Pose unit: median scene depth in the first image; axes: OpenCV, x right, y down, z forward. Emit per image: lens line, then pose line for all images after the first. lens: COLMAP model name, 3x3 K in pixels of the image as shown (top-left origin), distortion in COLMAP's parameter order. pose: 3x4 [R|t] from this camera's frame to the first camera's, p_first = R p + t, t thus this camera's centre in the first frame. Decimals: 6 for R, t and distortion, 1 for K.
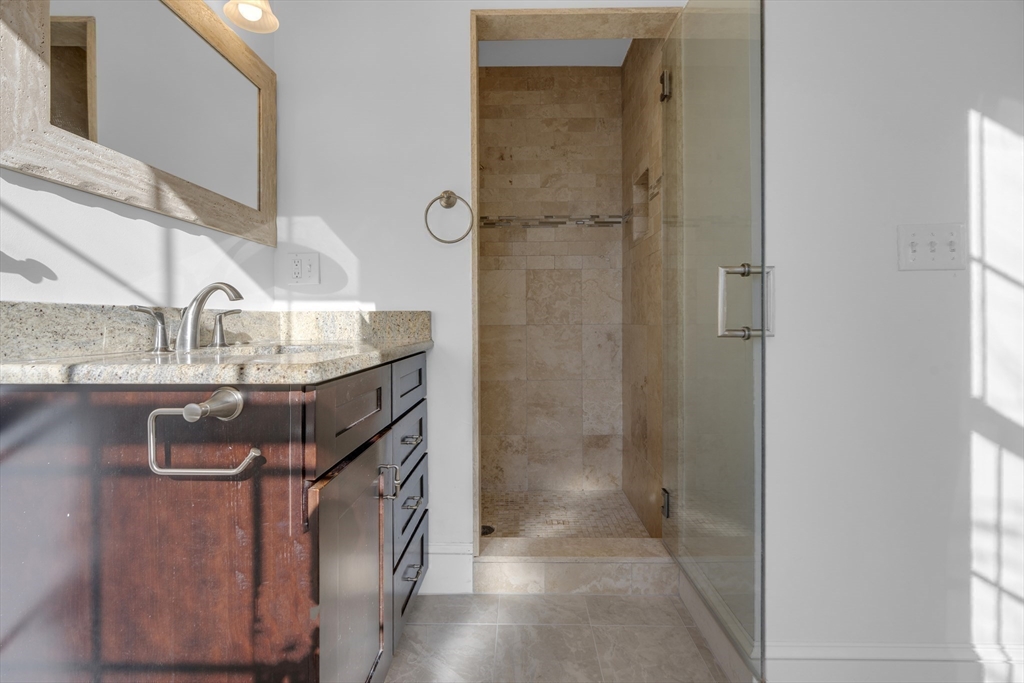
lens RADIAL K [[477.3, 0, 513.8], [0, 477.3, 327.3], [0, 0, 1]] dist [-0.002809, 0.000901]
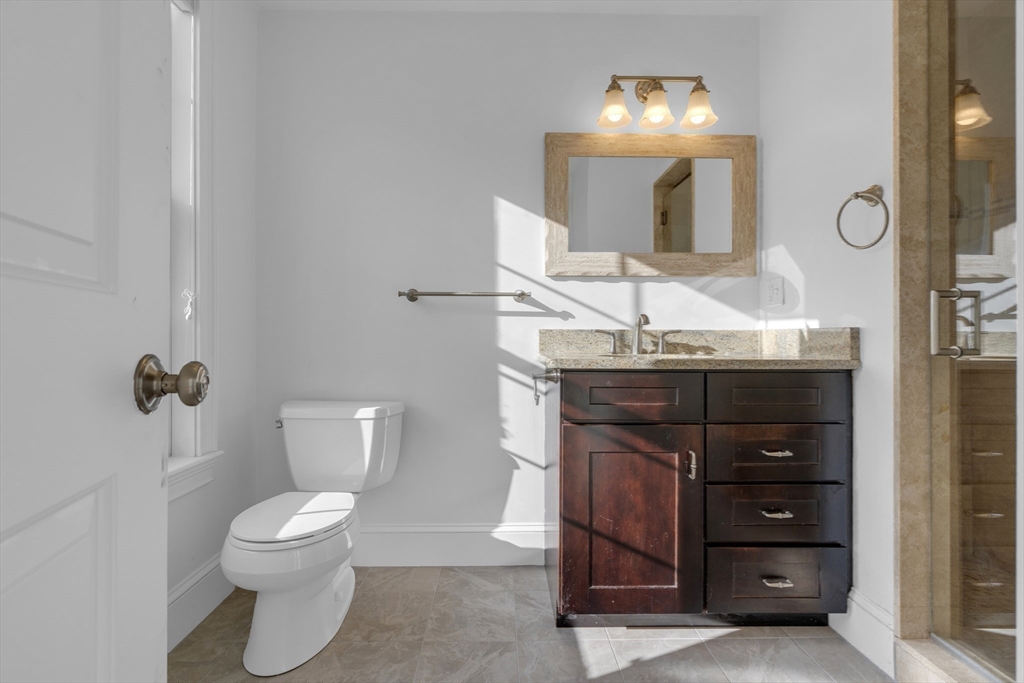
lens RADIAL K [[464.0, 0, 509.1], [0, 464.0, 337.0], [0, 0, 1]] dist [-0.010660, 0.004432]
pose [[0.056499, 0.005480, -0.998388, 0.746072], [-0.015992, 0.999862, 0.004583, -0.011508], [0.998275, 0.015707, 0.056579, 0.352306]]
